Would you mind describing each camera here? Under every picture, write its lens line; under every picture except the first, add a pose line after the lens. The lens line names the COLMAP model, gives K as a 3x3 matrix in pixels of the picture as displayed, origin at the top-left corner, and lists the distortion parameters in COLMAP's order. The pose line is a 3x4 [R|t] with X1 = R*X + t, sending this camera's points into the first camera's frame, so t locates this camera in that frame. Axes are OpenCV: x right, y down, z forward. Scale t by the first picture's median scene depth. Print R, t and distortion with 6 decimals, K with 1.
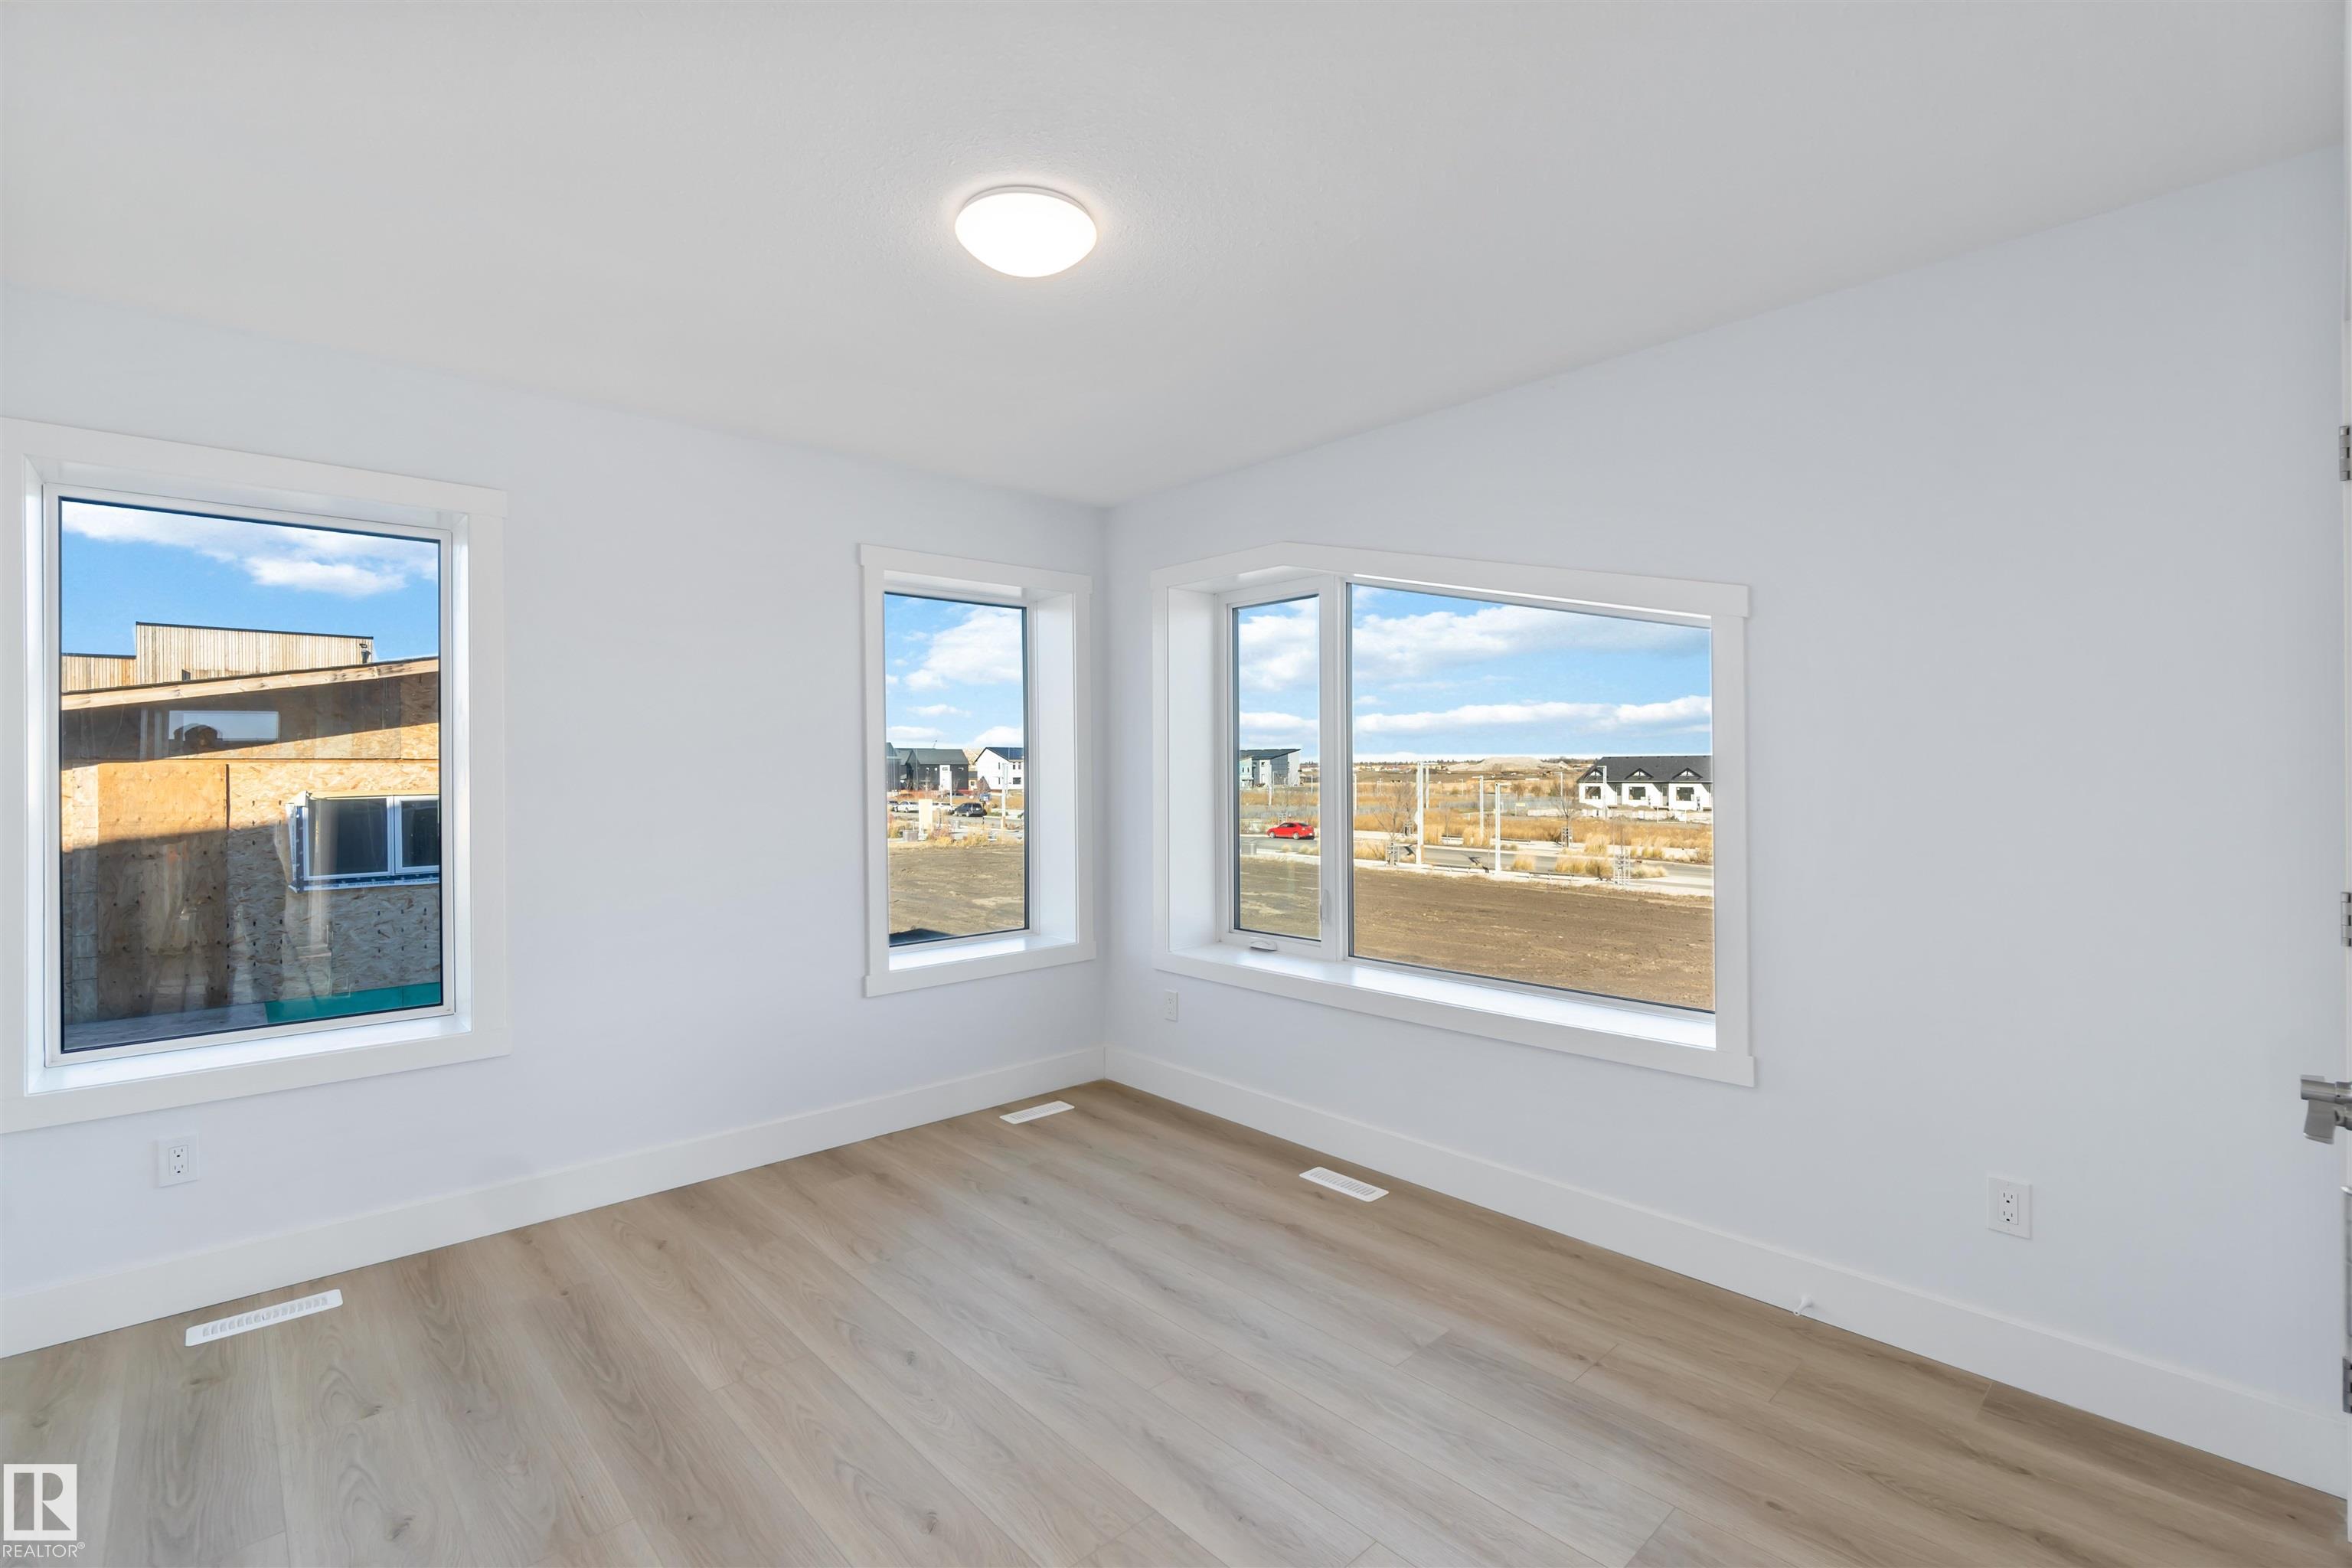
lens RADIAL K [[1052.6, 0, 1177.3], [0, 1052.6, 760.1], [0, 0, 1]] dist [-0.006973, -0.000430]
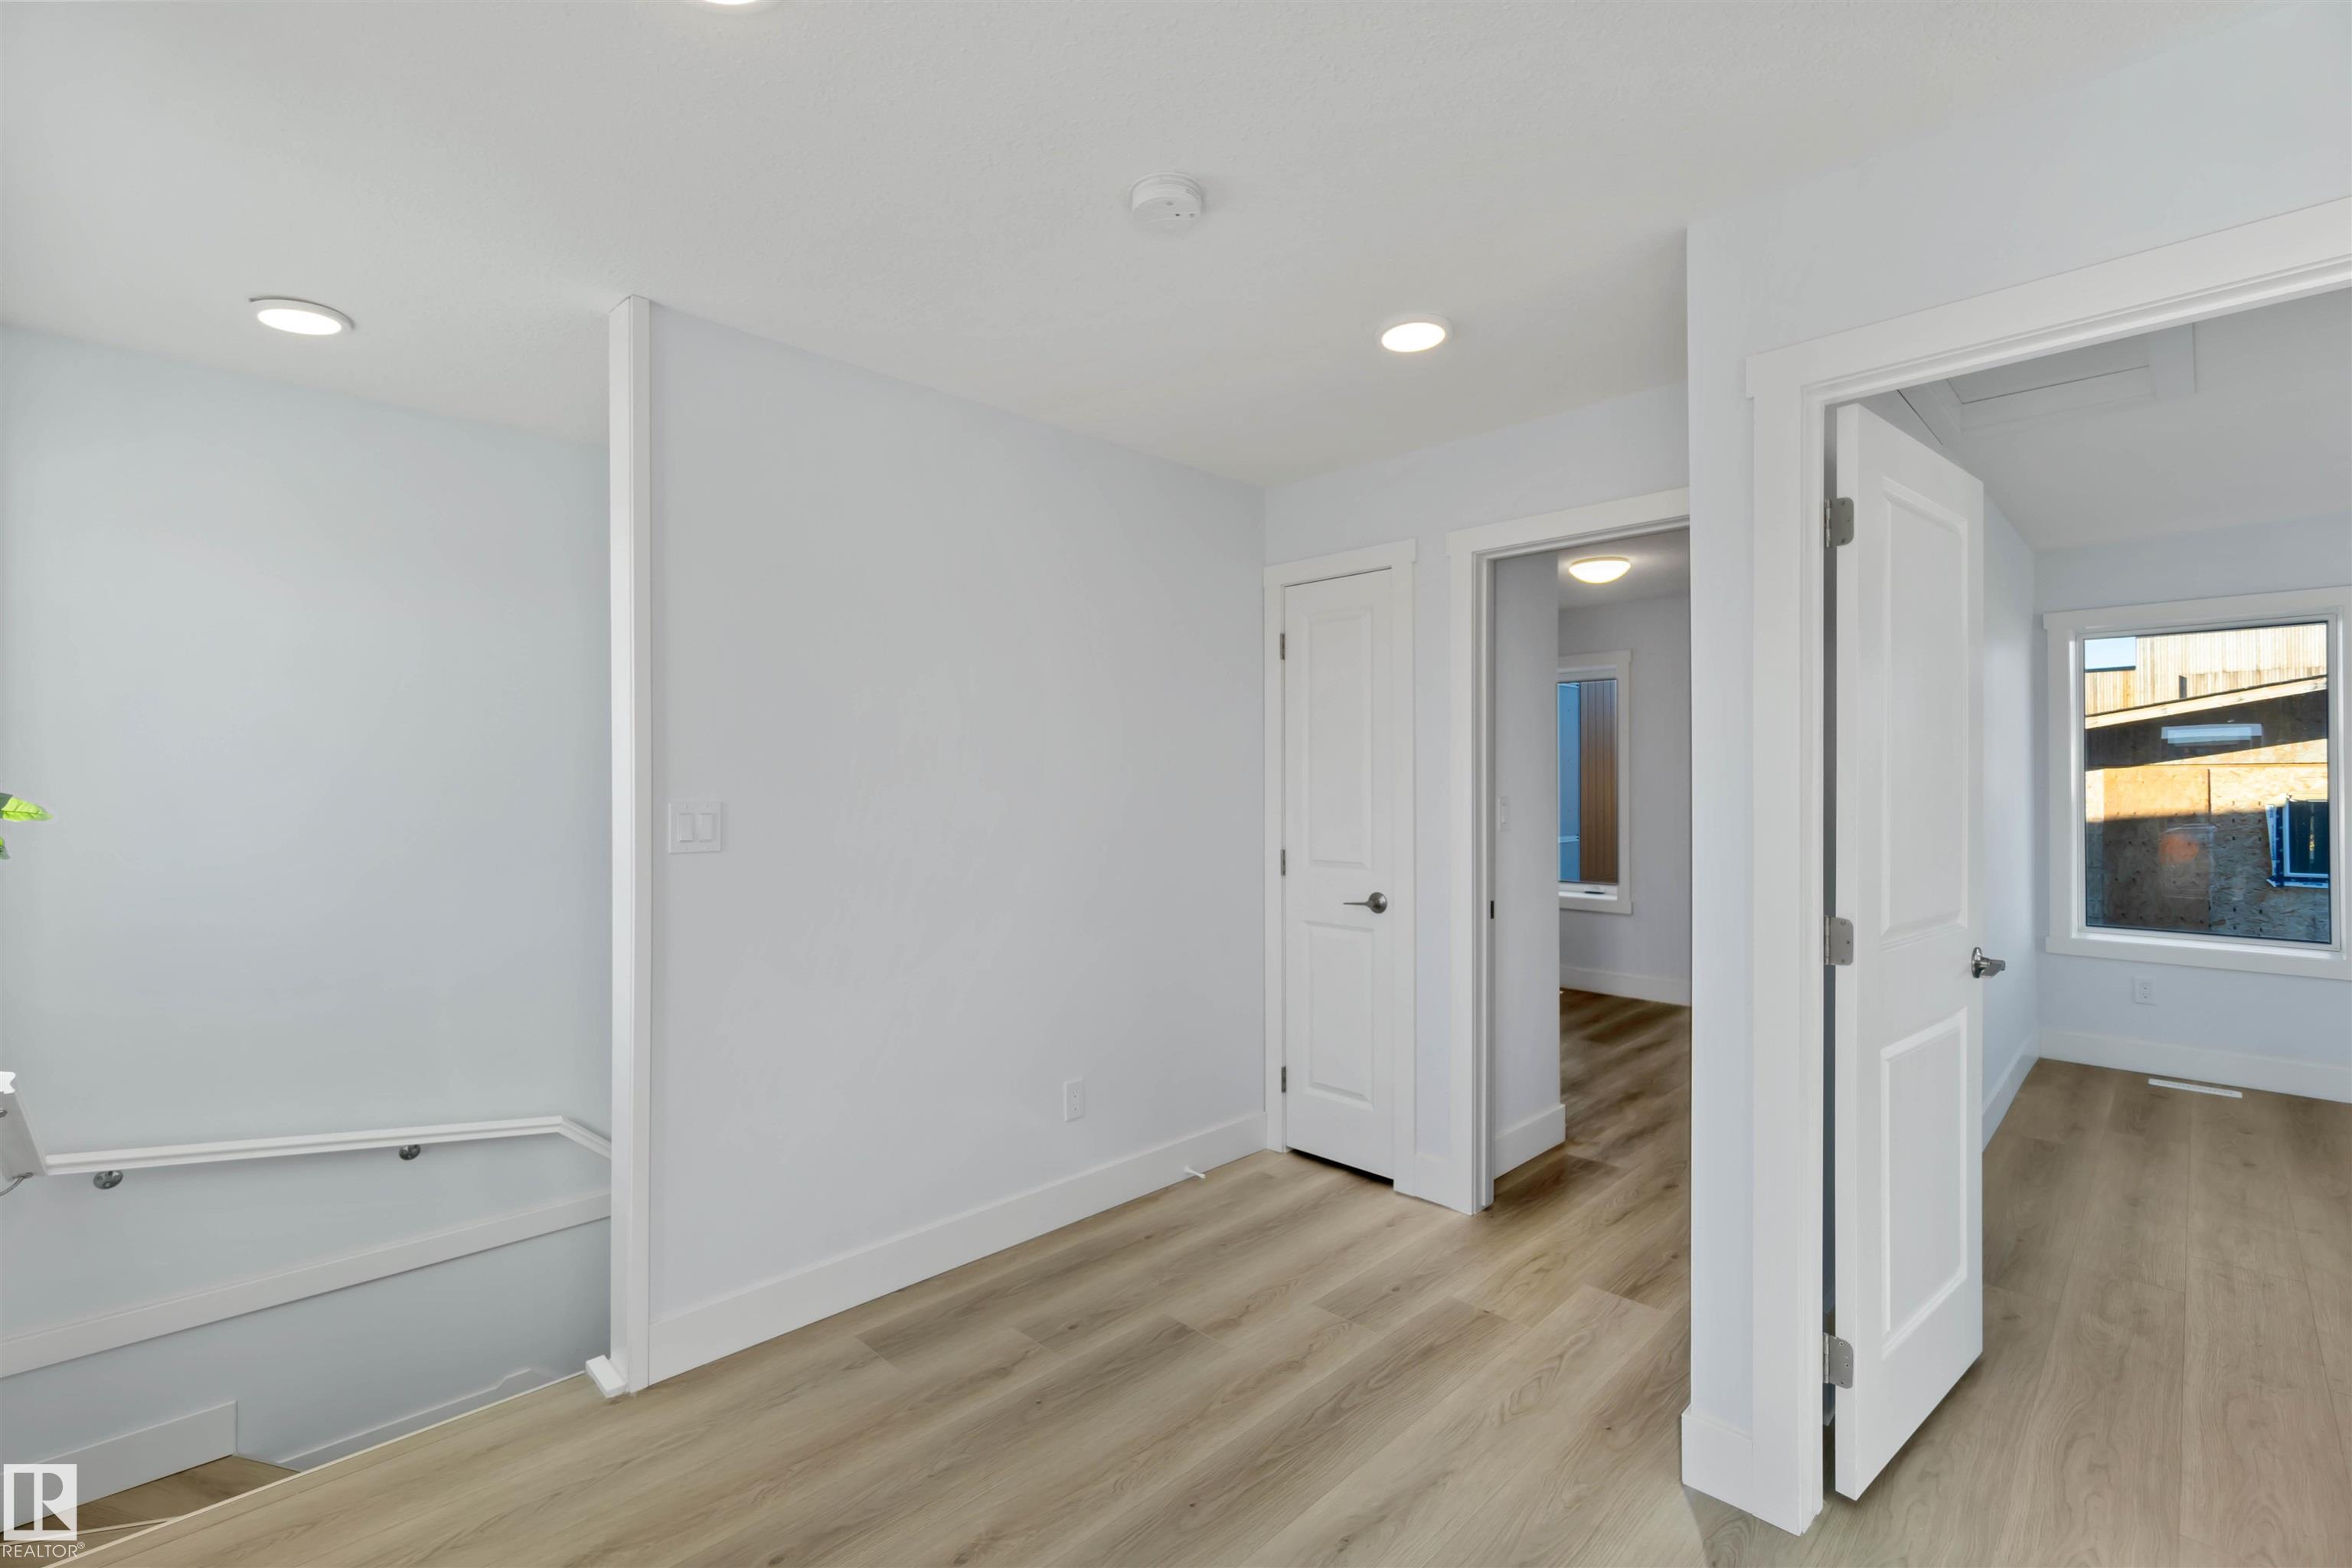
lens RADIAL K [[1044.6, 0, 1168.5], [0, 1044.6, 785.3], [0, 0, 1]] dist [-0.001811, -0.000444]
pose [[0.038165, 0.009482, -0.999226, 0.204481], [0.013731, 0.999856, 0.010012, -0.005400], [0.999177, -0.014102, 0.038029, -0.198289]]
